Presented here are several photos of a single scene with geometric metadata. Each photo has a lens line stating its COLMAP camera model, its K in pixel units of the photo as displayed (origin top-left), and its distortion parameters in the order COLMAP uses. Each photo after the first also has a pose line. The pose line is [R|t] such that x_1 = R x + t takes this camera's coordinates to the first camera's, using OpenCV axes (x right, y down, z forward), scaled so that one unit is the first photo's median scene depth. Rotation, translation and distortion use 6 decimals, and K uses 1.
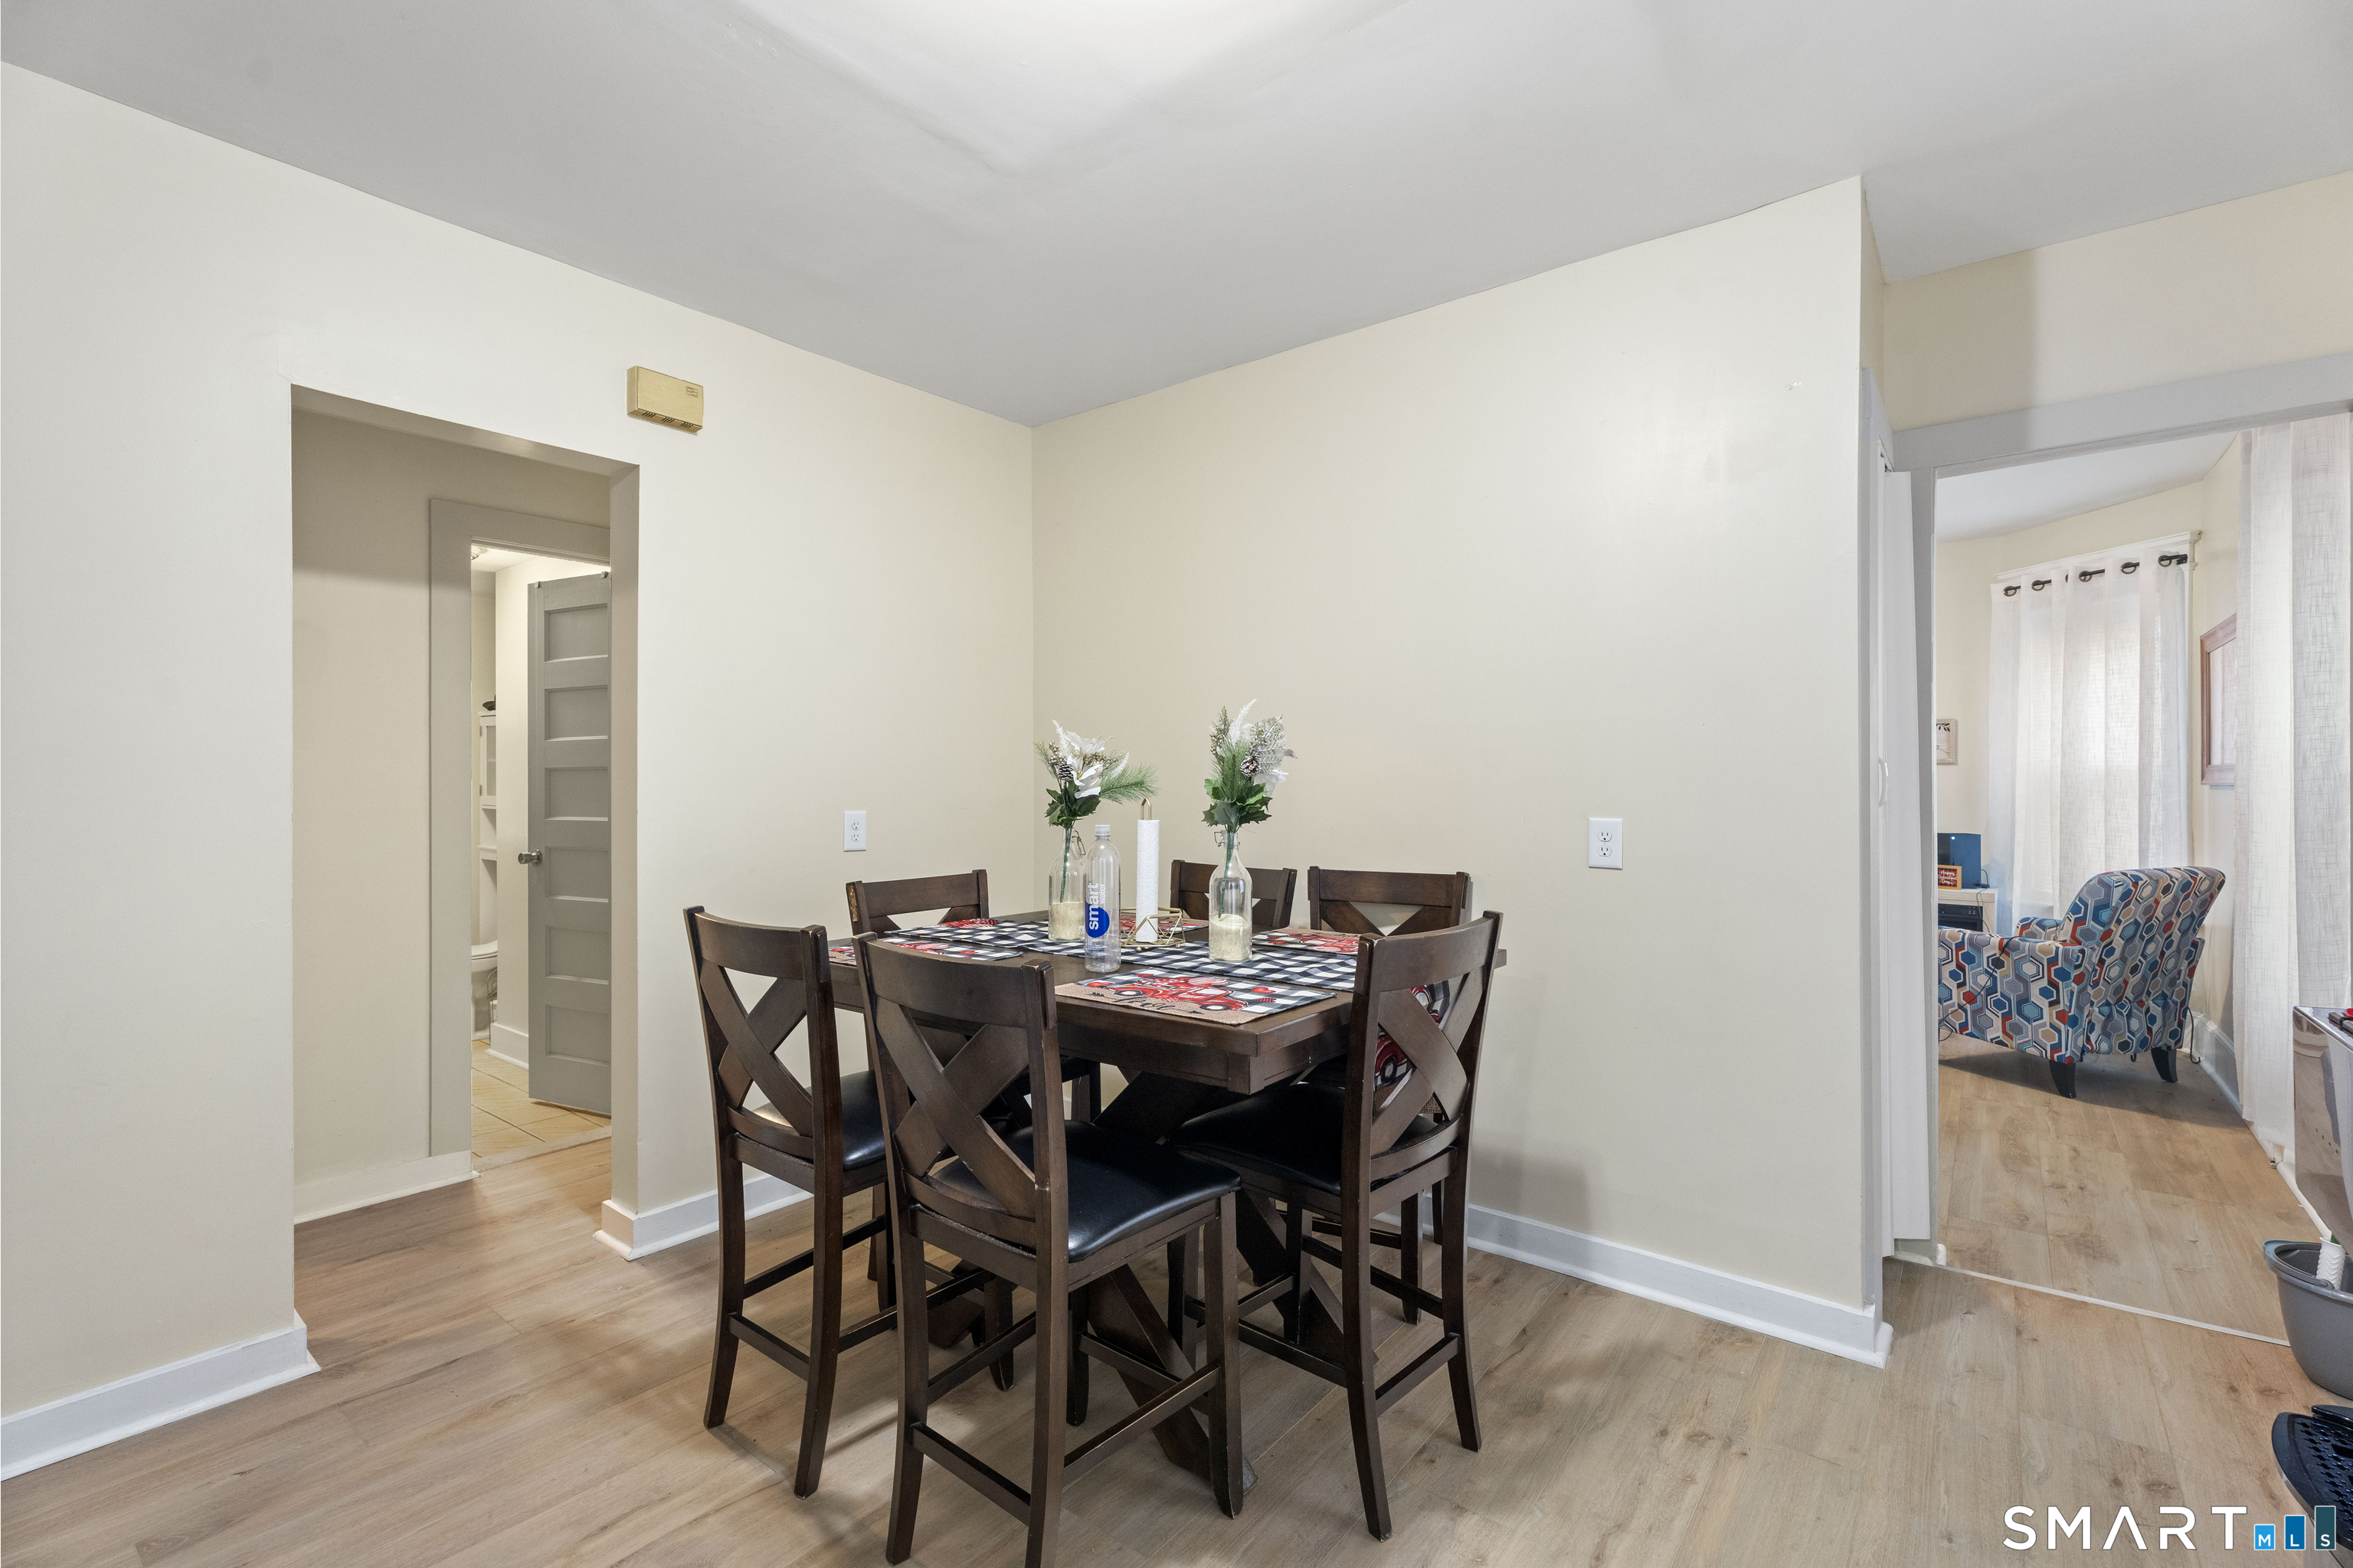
lens RADIAL K [[1050.8, 0, 1171.7], [0, 1050.8, 785.4], [0, 0, 1]] dist [0.003289, -0.000082]
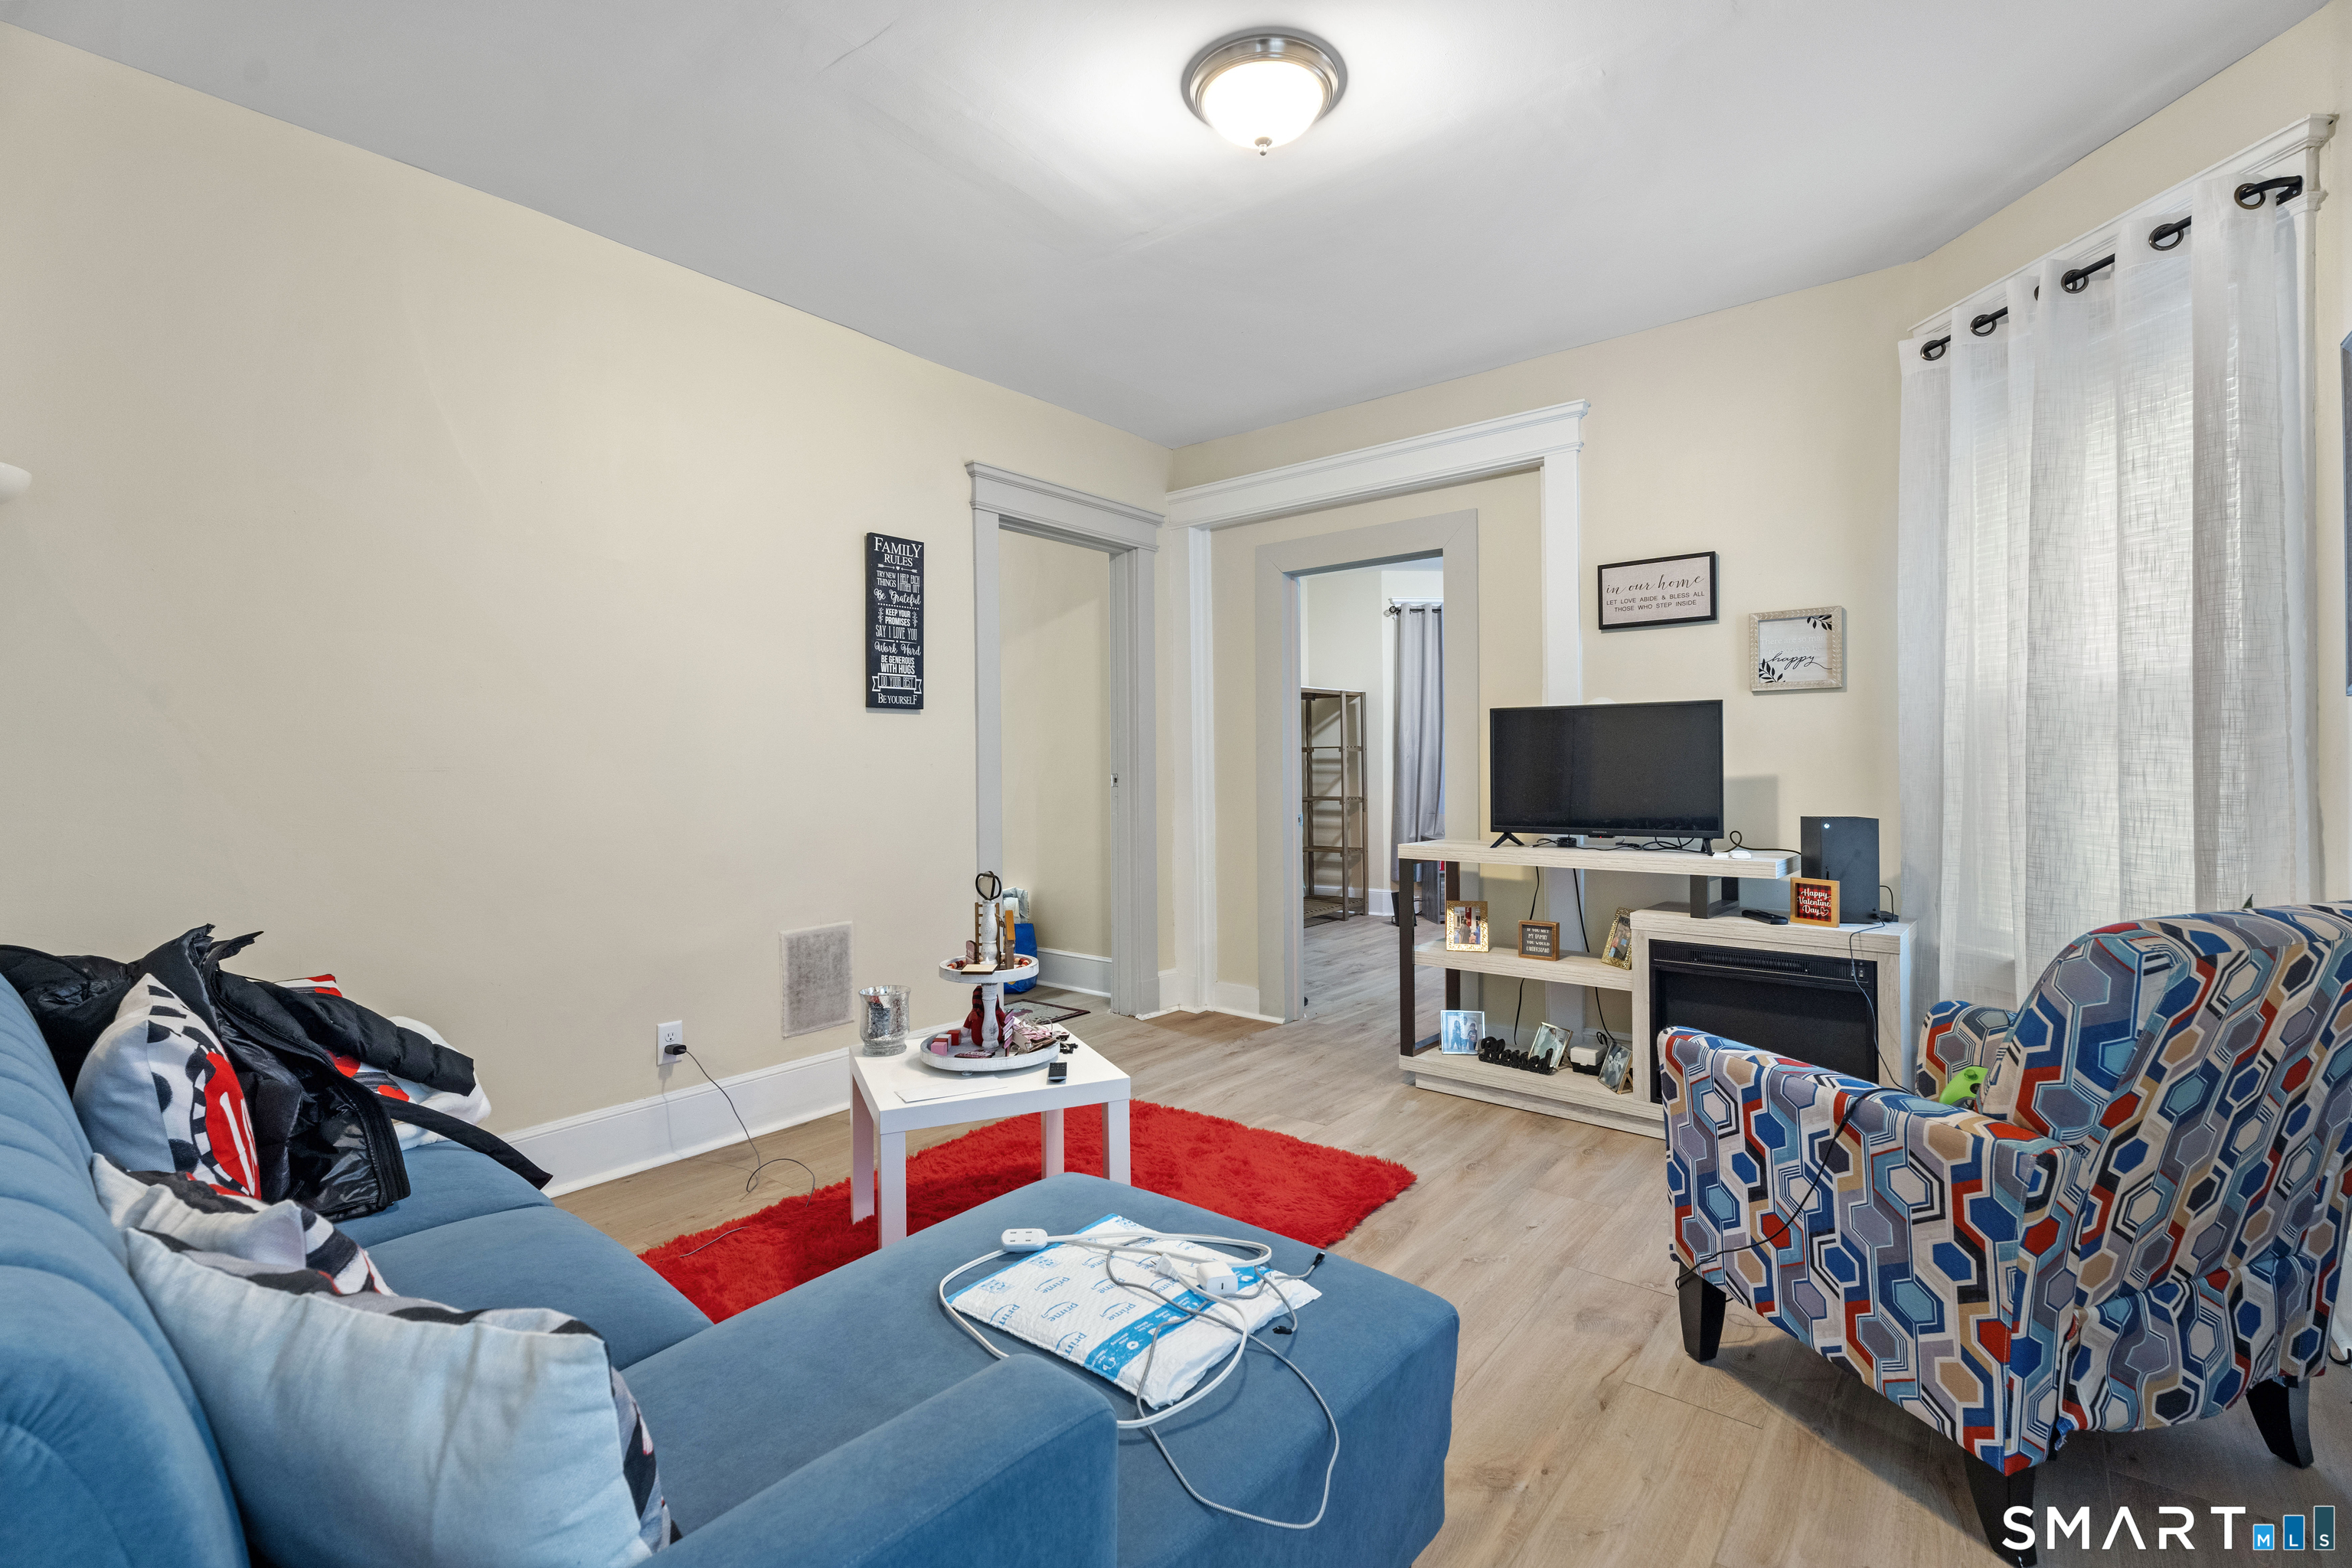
lens RADIAL K [[1050.3, 0, 1183.4], [0, 1050.3, 777.2], [0, 0, 1]] dist [0.003289, -0.000082]
pose [[0.999961, -0.007061, -0.005218, 0.568582], [0.007055, 0.999974, -0.001110, 0.032521], [0.005226, 0.001073, 0.999986, 0.637128]]
